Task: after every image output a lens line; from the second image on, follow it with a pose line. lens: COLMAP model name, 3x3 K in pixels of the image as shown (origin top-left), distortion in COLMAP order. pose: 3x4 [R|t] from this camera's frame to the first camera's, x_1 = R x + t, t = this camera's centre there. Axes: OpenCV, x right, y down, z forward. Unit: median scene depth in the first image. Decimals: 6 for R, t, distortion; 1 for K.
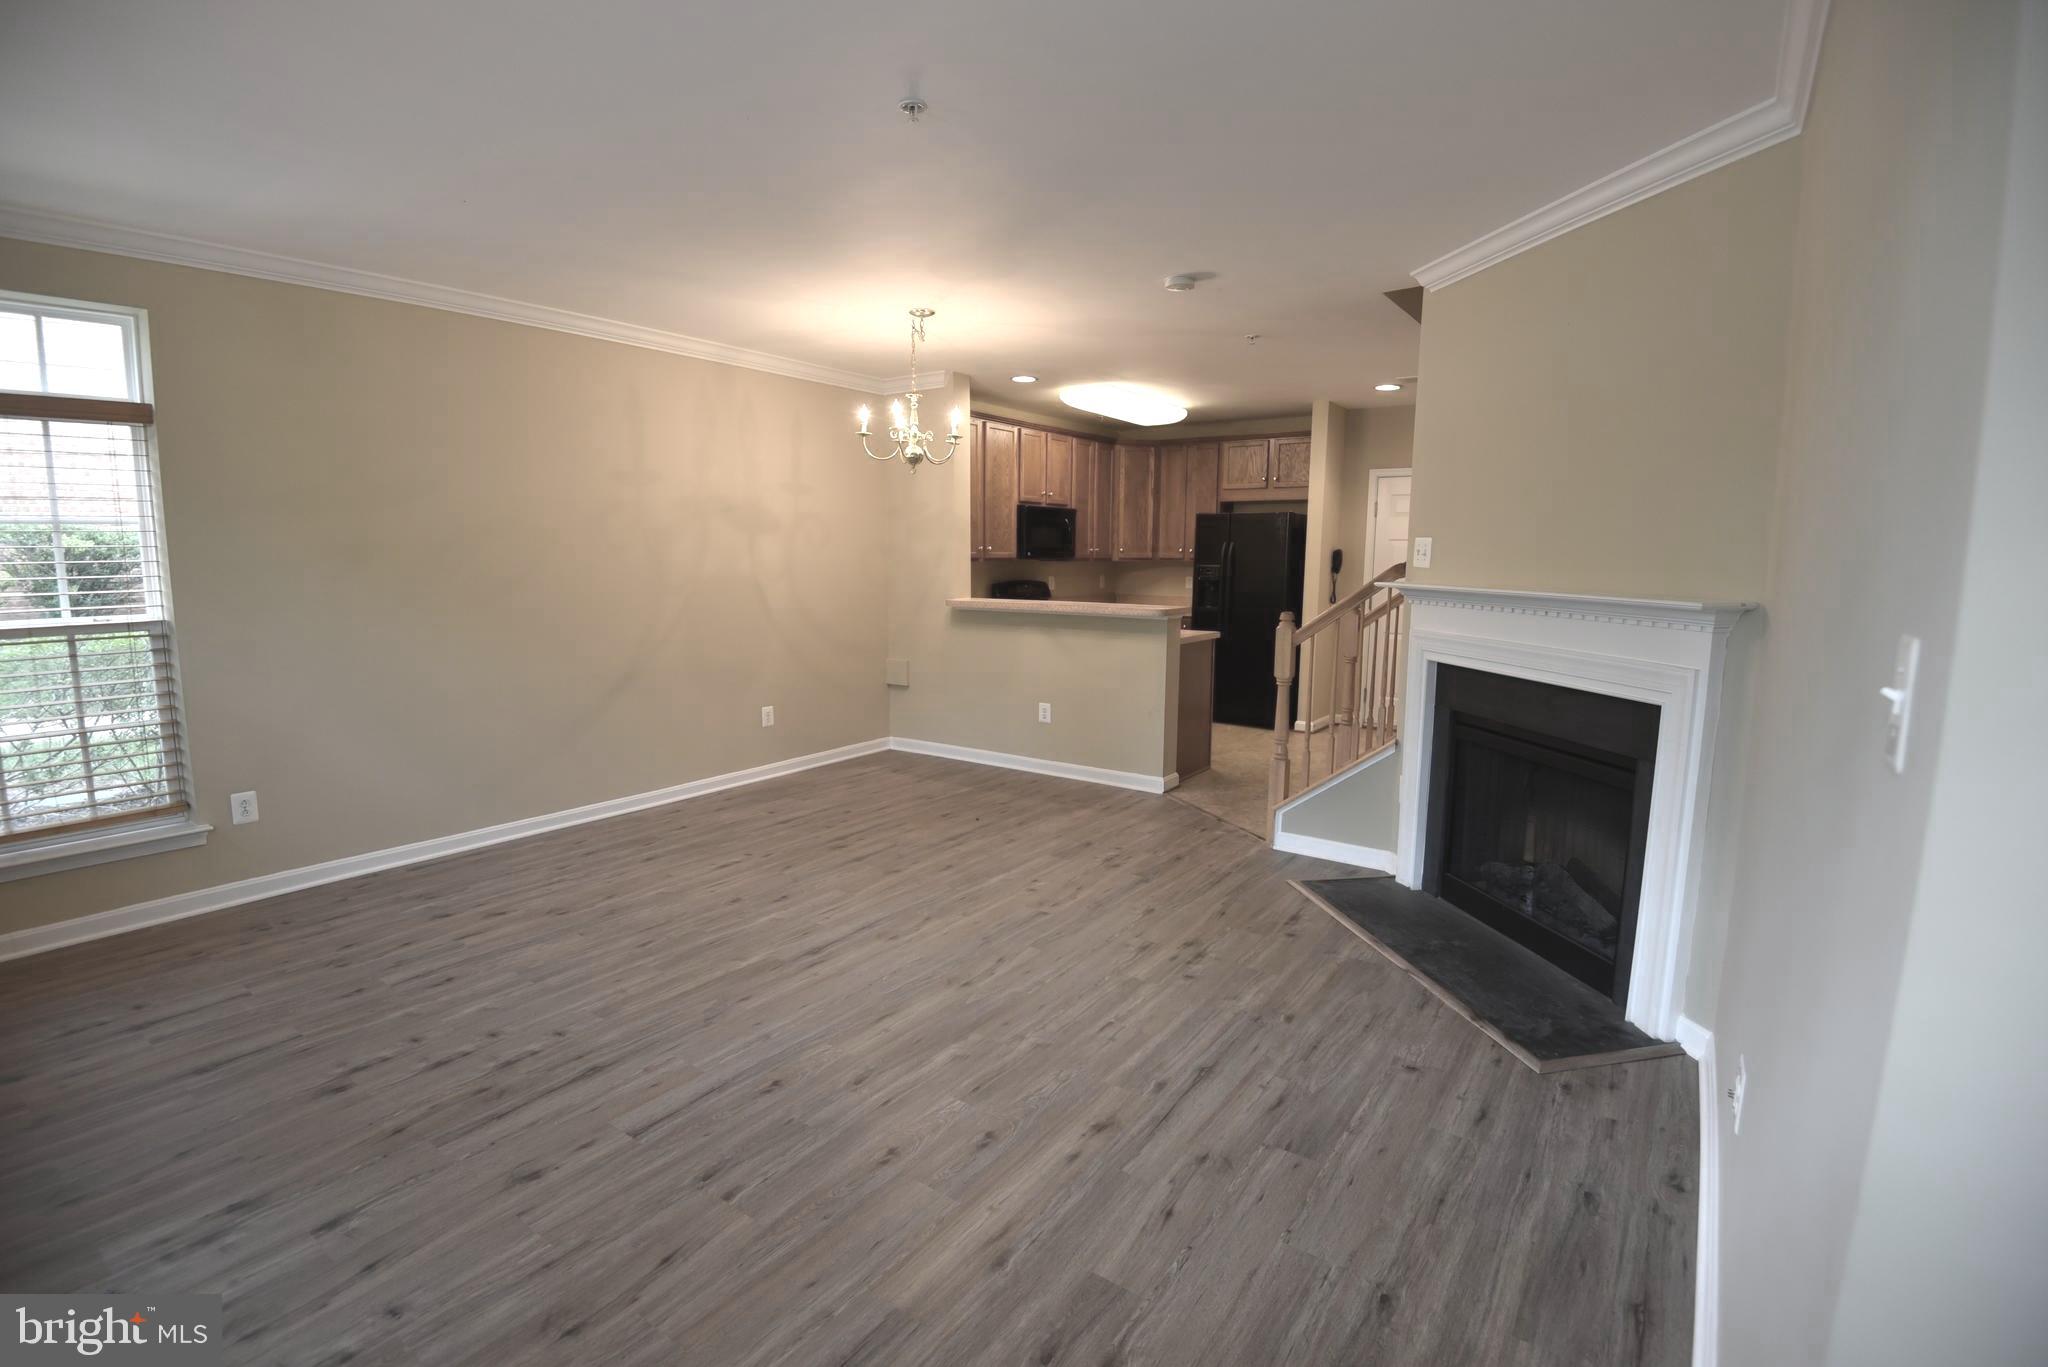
lens RADIAL K [[946.9, 0, 1019.2], [0, 946.9, 686.2], [0, 0, 1]] dist [-0.008884, -0.025163]
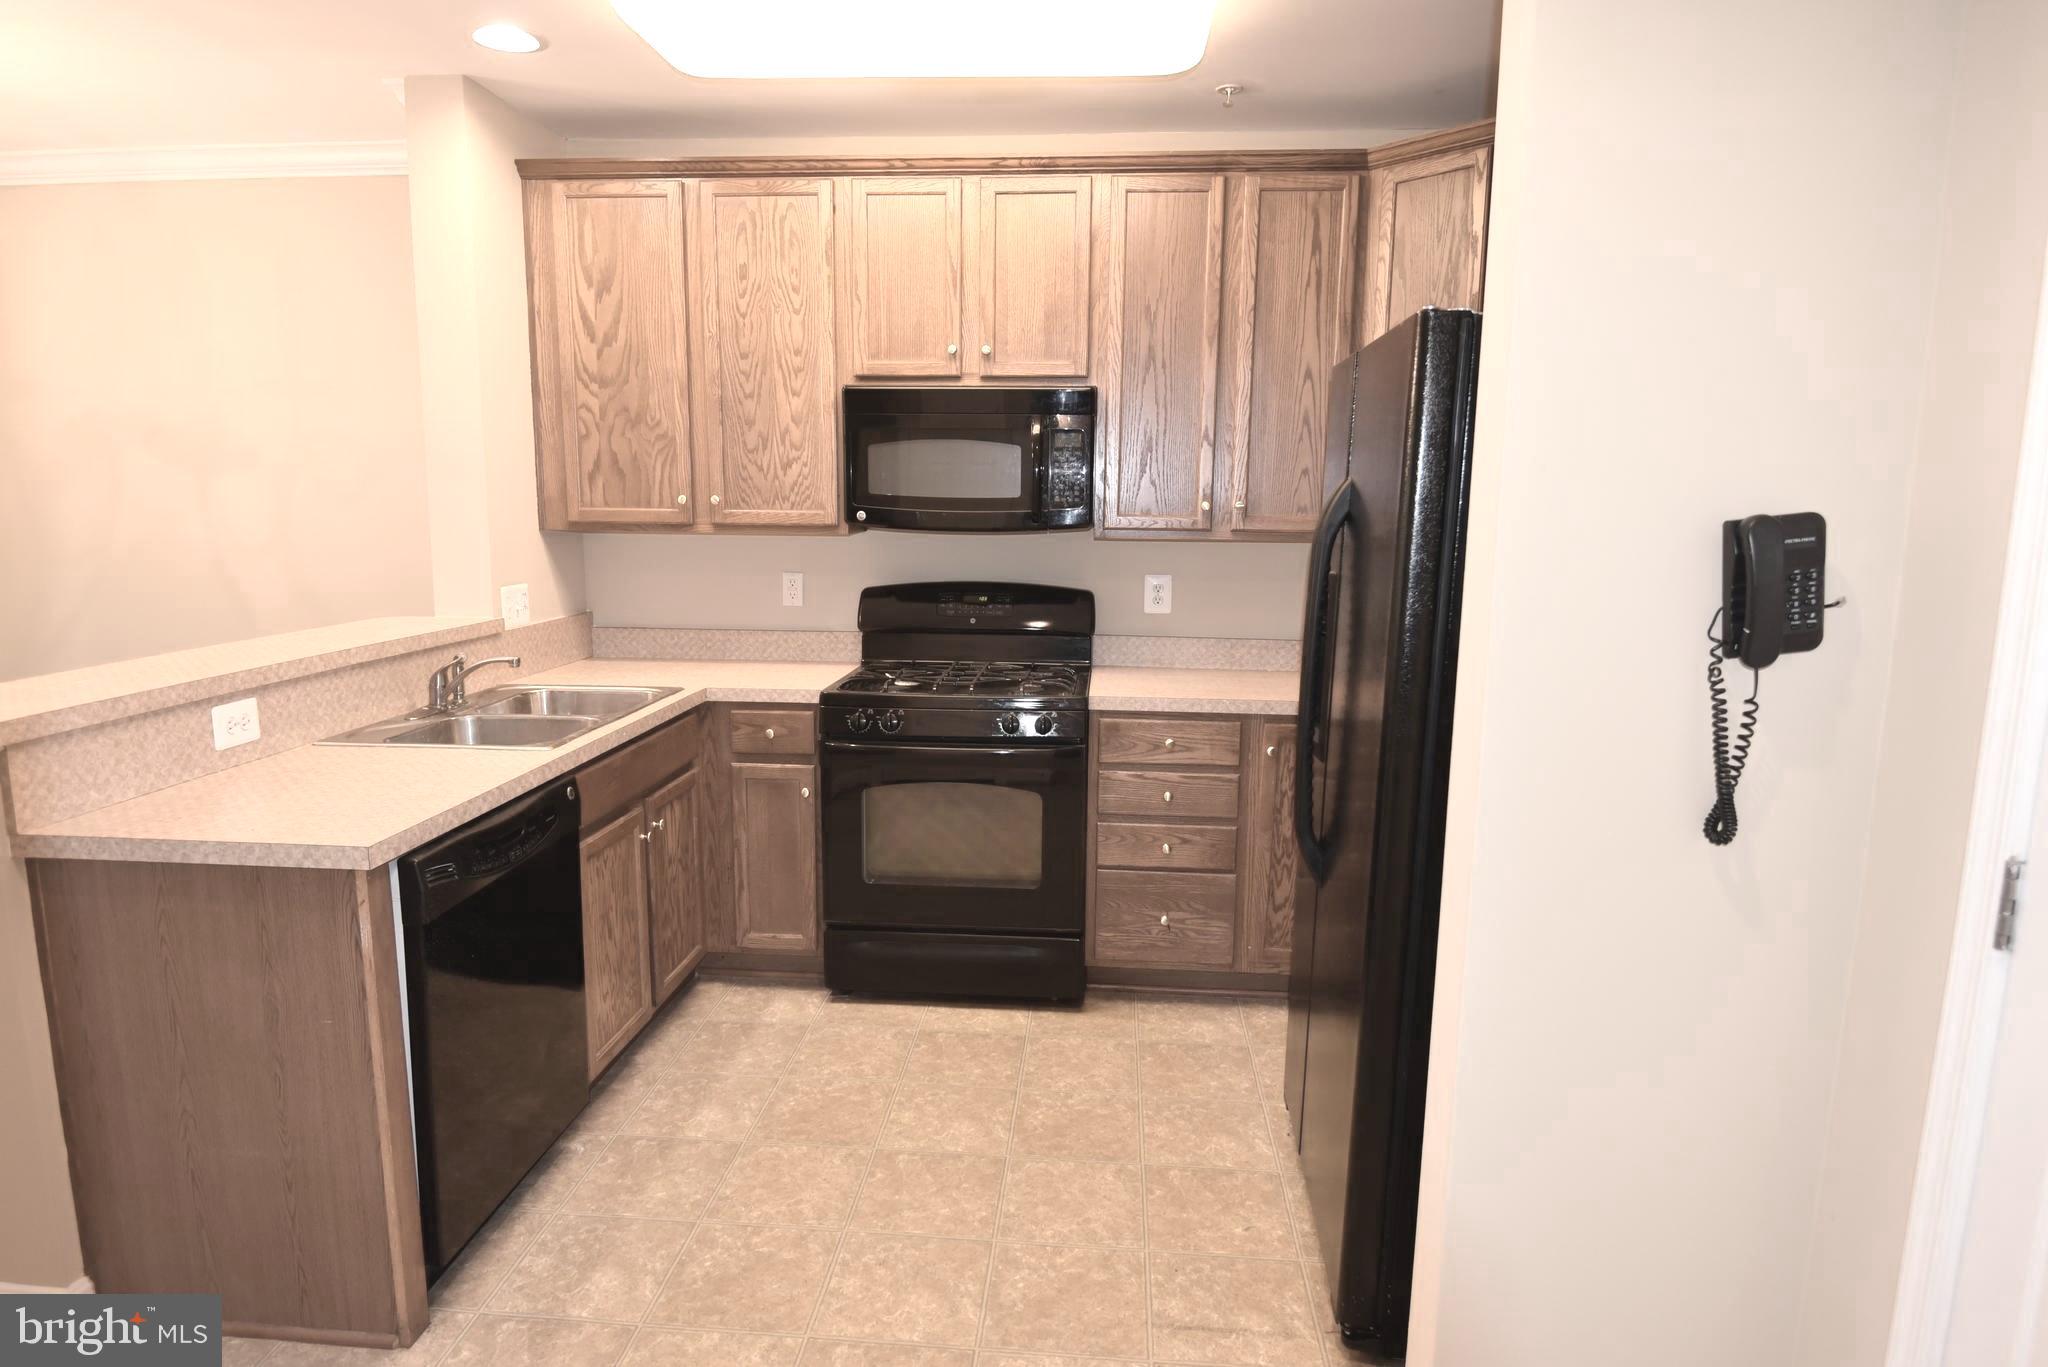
lens RADIAL K [[1186.0, 0, 1024.0], [0, 1186.0, 683.5], [0, 0, 1]] dist [-0.003104, -0.002760]
pose [[0.513772, 0.130346, -0.847967, 0.741339], [-0.128002, 0.988974, 0.074467, -0.189795], [0.848324, 0.070282, 0.524791, 1.322718]]
